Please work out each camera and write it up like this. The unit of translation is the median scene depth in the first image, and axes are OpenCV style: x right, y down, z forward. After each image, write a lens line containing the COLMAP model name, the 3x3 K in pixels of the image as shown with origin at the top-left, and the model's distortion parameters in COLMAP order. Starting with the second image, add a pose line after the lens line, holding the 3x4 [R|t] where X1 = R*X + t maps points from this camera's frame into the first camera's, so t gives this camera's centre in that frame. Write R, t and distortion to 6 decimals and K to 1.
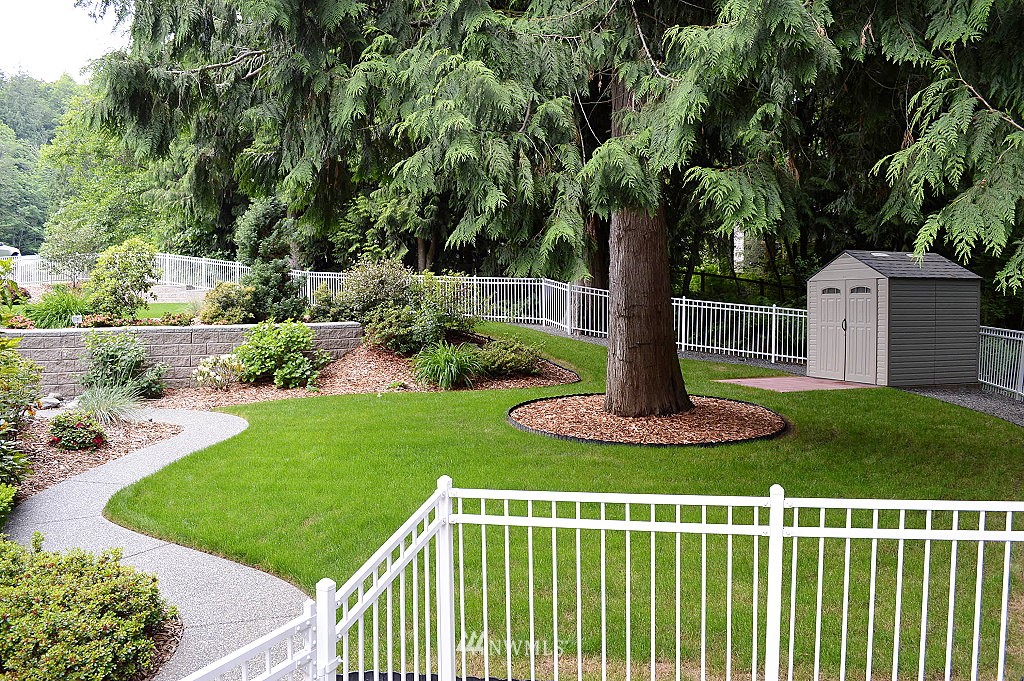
lens RADIAL K [[817.7, 0, 512.0], [0, 817.7, 340.5], [0, 0, 1]] dist [-0.082952, 0.012446]
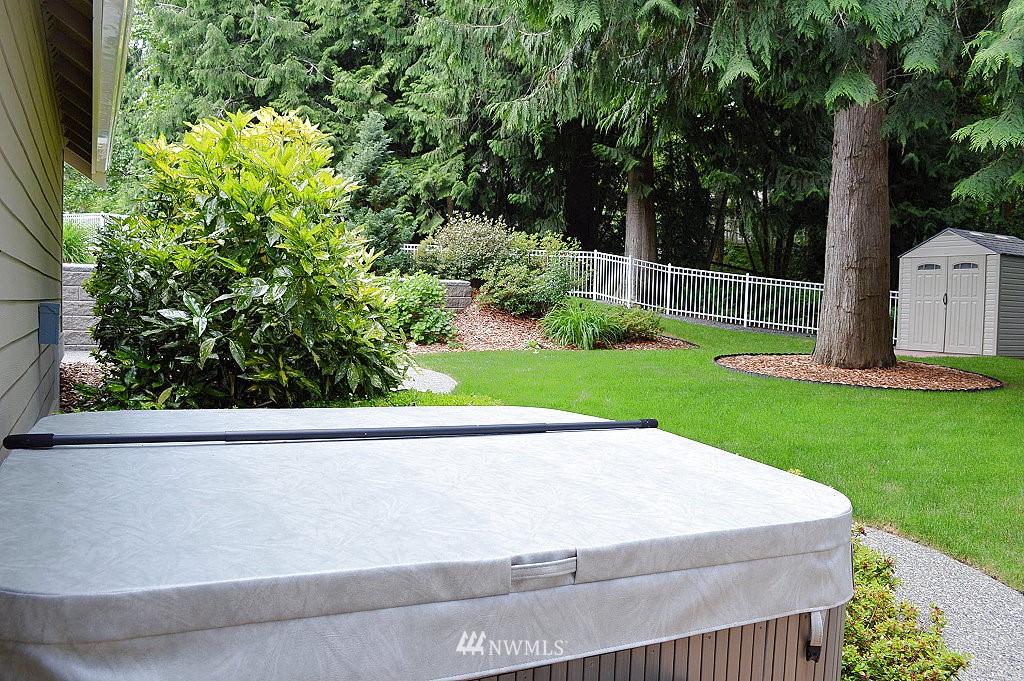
lens RADIAL K [[817.7, 0, 512.0], [0, 817.7, 340.5], [0, 0, 1]] dist [-0.082952, 0.012446]
pose [[0.989468, 0.025740, 0.142445, -0.278527], [-0.026054, 0.999660, 0.000338, 0.046518], [-0.142388, -0.004046, 0.989803, 0.053256]]
